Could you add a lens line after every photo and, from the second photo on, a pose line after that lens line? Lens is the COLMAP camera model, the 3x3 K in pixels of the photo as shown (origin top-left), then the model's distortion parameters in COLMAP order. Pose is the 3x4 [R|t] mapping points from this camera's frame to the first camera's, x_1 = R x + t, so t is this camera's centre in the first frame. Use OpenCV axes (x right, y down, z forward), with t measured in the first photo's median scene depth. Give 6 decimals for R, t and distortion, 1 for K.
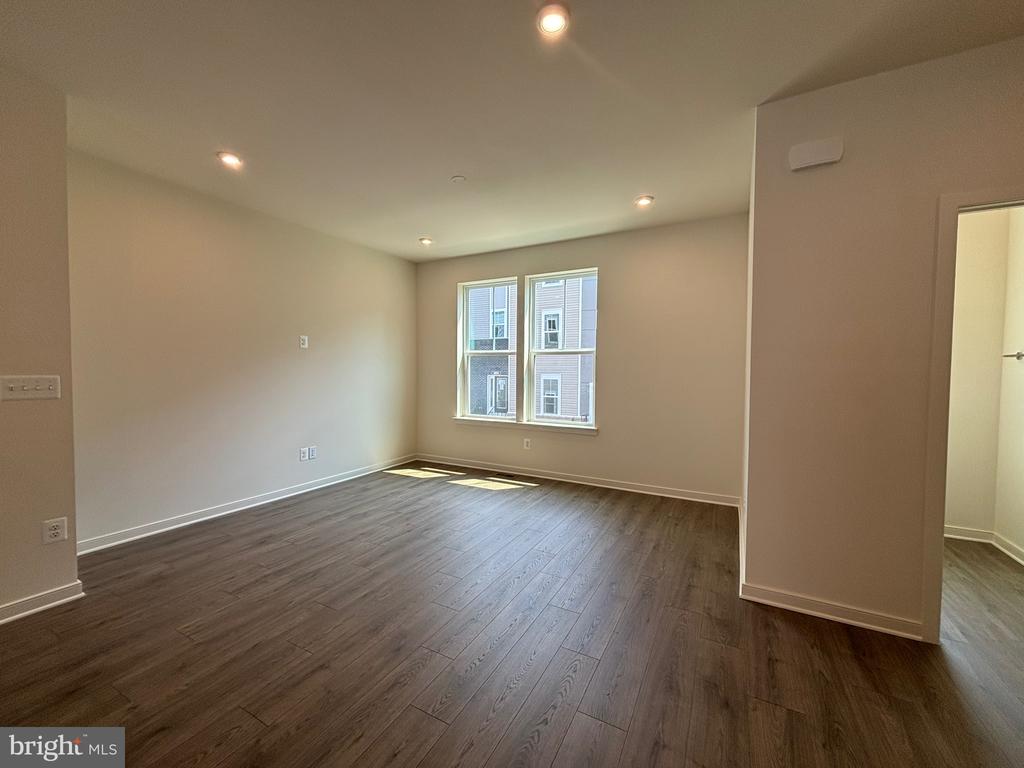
lens RADIAL K [[414.9, 0, 508.8], [0, 414.9, 381.2], [0, 0, 1]] dist [-0.000426, -0.000207]
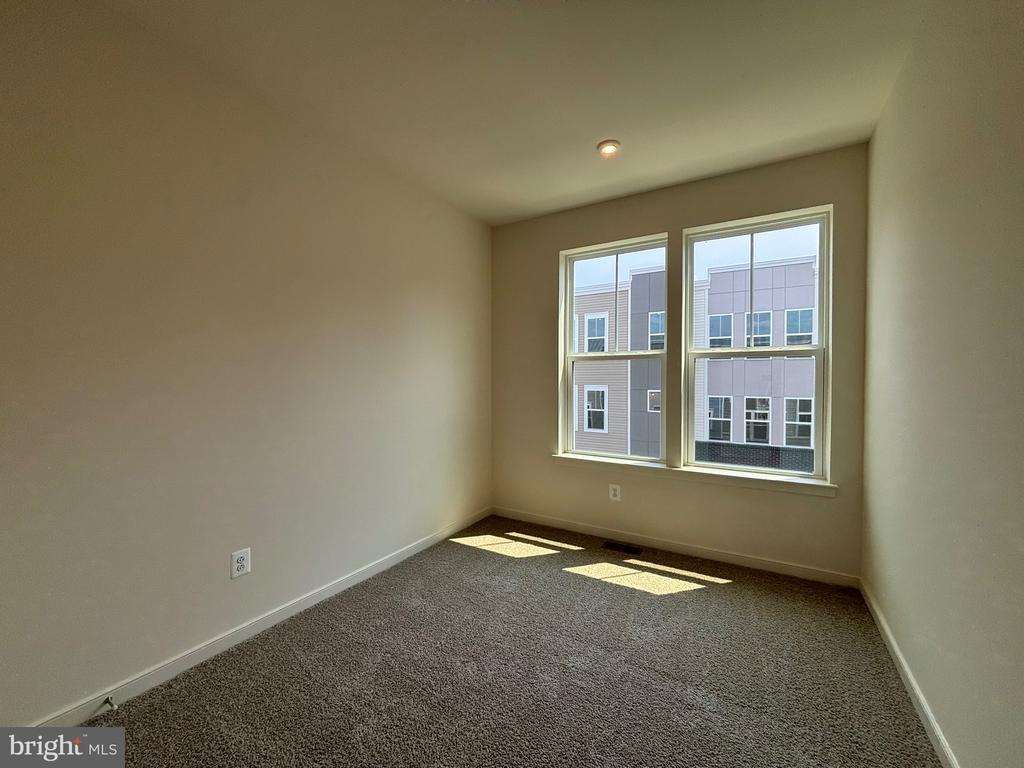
lens RADIAL K [[406.1, 0, 512.0], [0, 406.1, 384.0], [0, 0, 1]] dist [0.000371, 0.000049]
pose [[0.999316, -0.001407, -0.036963, -0.208302], [0.000785, 0.999858, -0.016831, -0.016194], [0.036981, 0.016791, 0.999175, 0.423669]]
